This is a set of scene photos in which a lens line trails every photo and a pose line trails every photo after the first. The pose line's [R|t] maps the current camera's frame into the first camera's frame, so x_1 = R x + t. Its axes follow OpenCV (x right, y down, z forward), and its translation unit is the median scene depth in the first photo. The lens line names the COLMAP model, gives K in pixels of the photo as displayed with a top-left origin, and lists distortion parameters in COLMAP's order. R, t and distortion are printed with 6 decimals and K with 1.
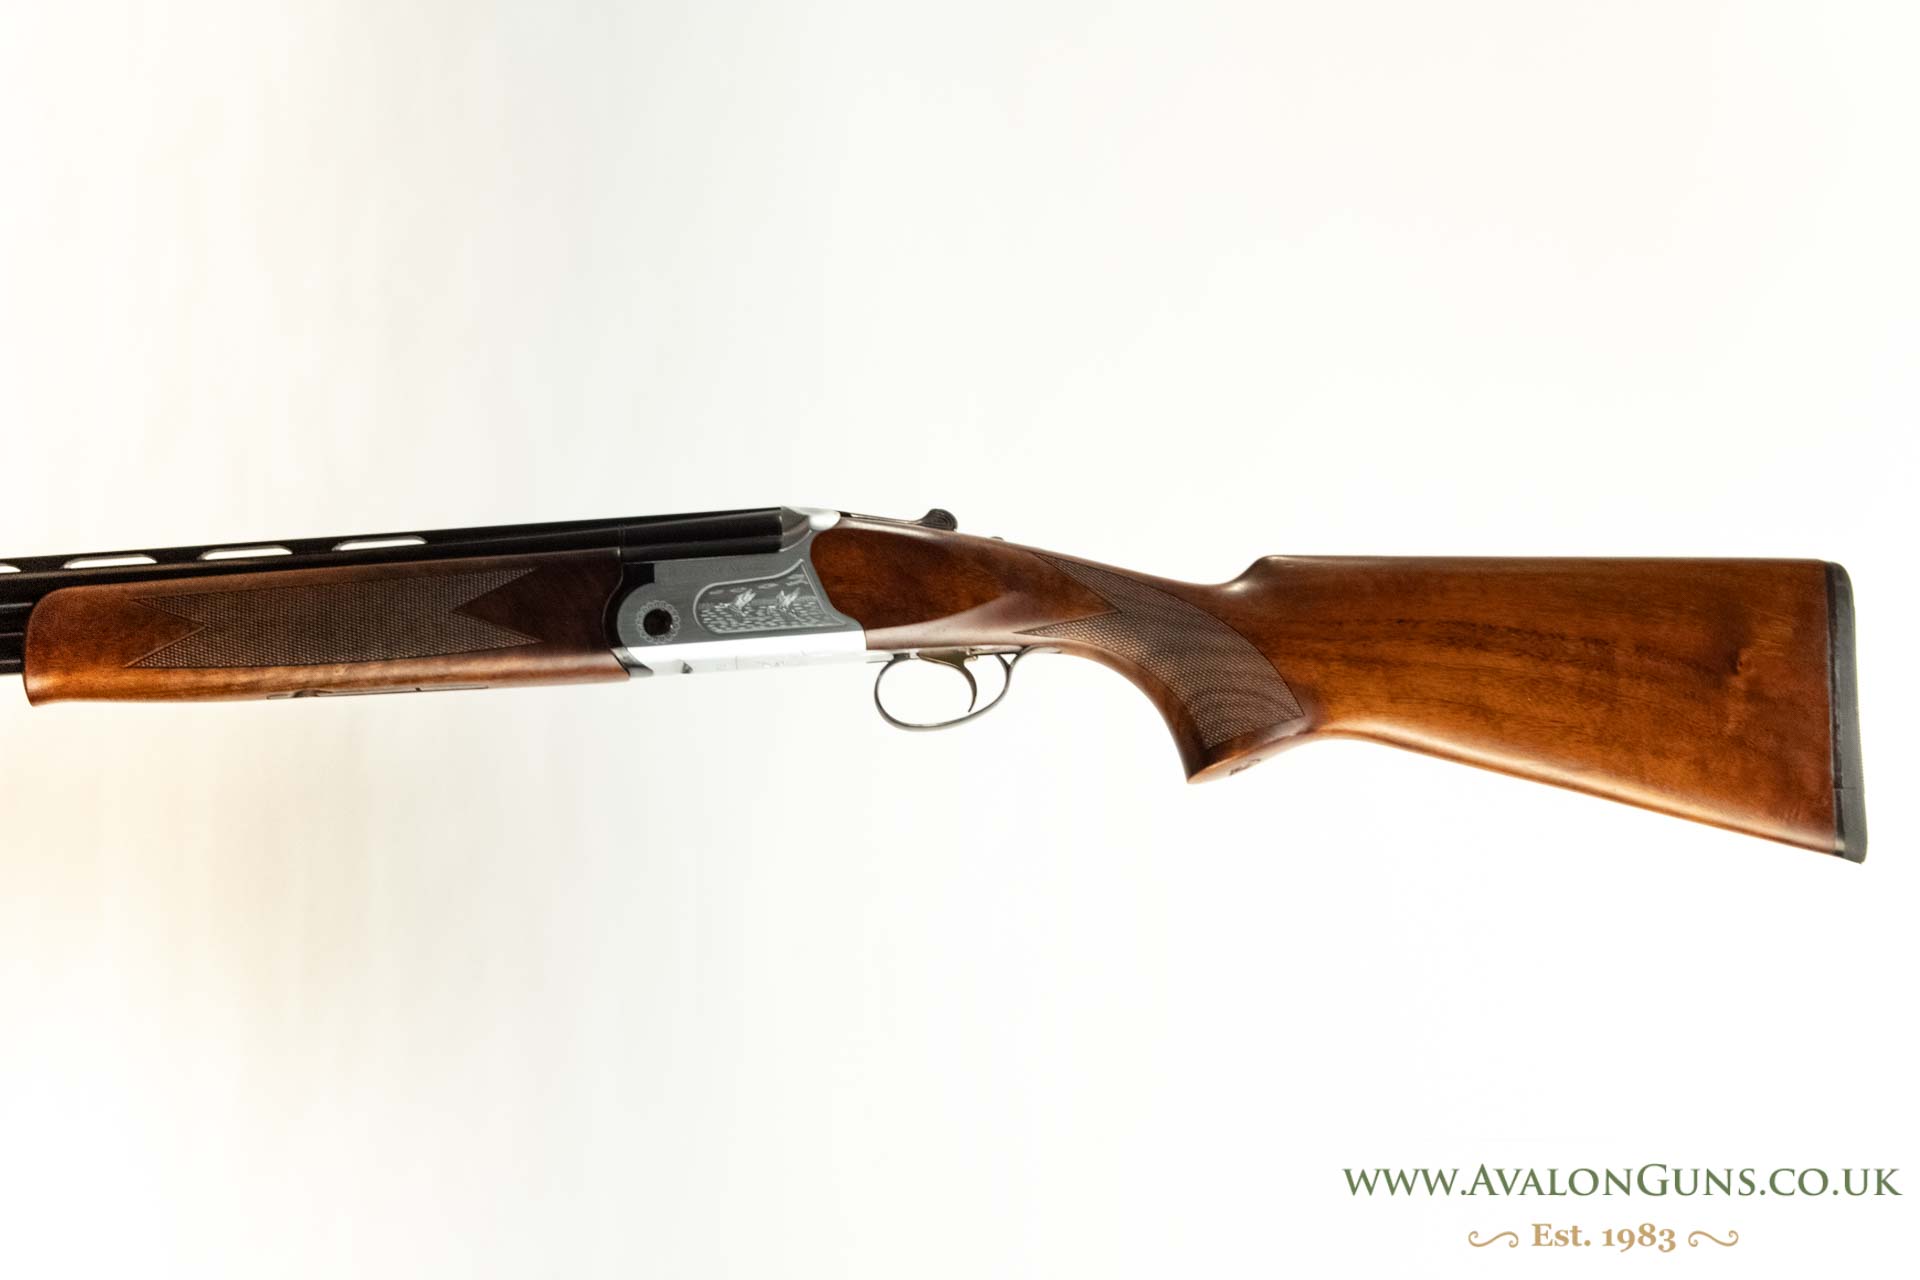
lens RADIAL K [[4003.5, 0, 960.0], [0, 4003.5, 640.0], [0, 0, 1]] dist [0.000910, 0.005719]
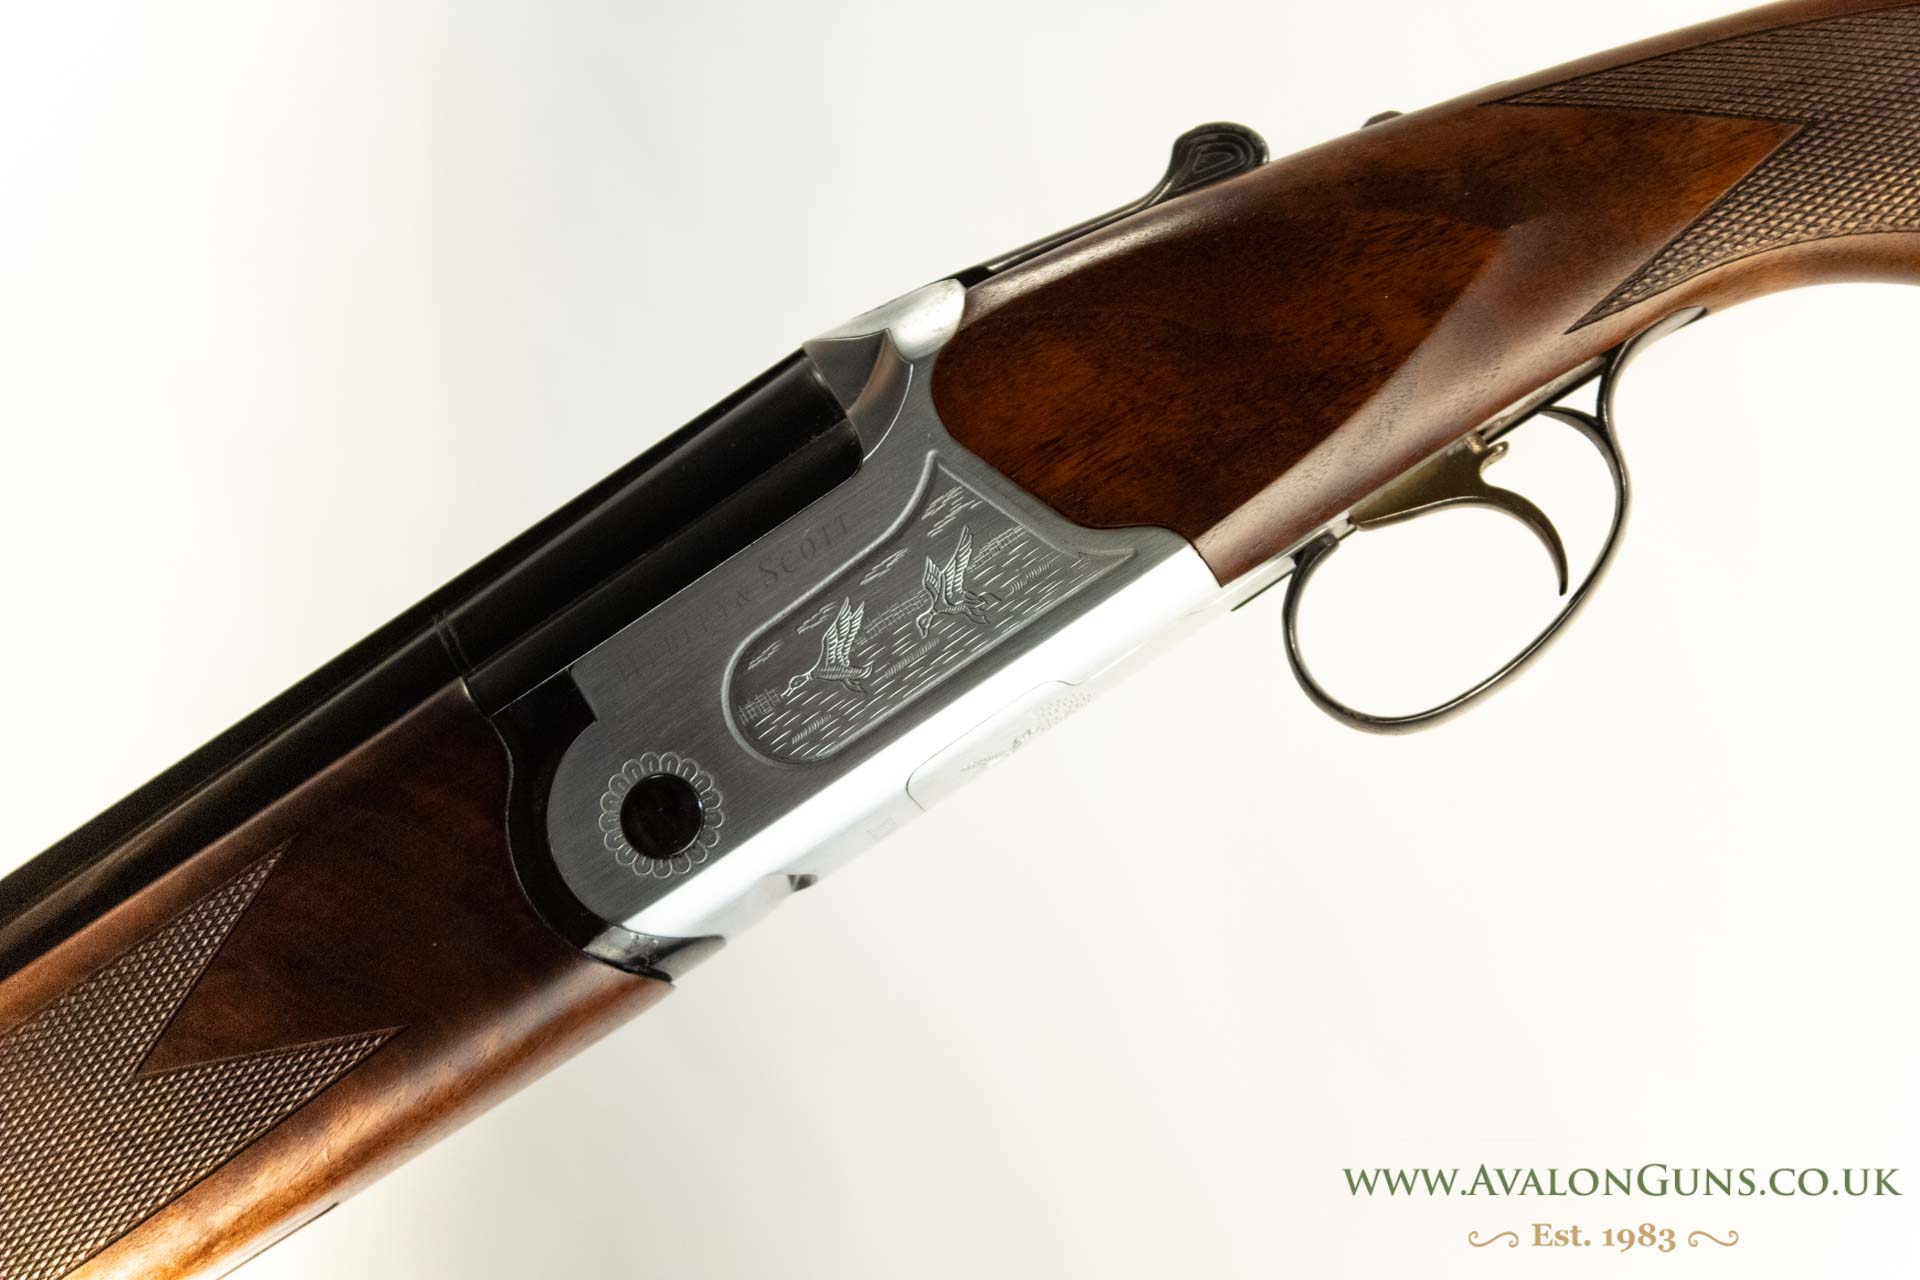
lens RADIAL K [[4885.2, 0, 960.0], [0, 4885.2, 640.0], [0, 0, 1]] dist [0.115047, -0.463937]
pose [[0.868181, -0.493170, -0.055182, -0.021985], [0.495418, 0.867781, 0.038946, -0.021157], [0.028679, -0.061150, 0.997716, 0.576526]]
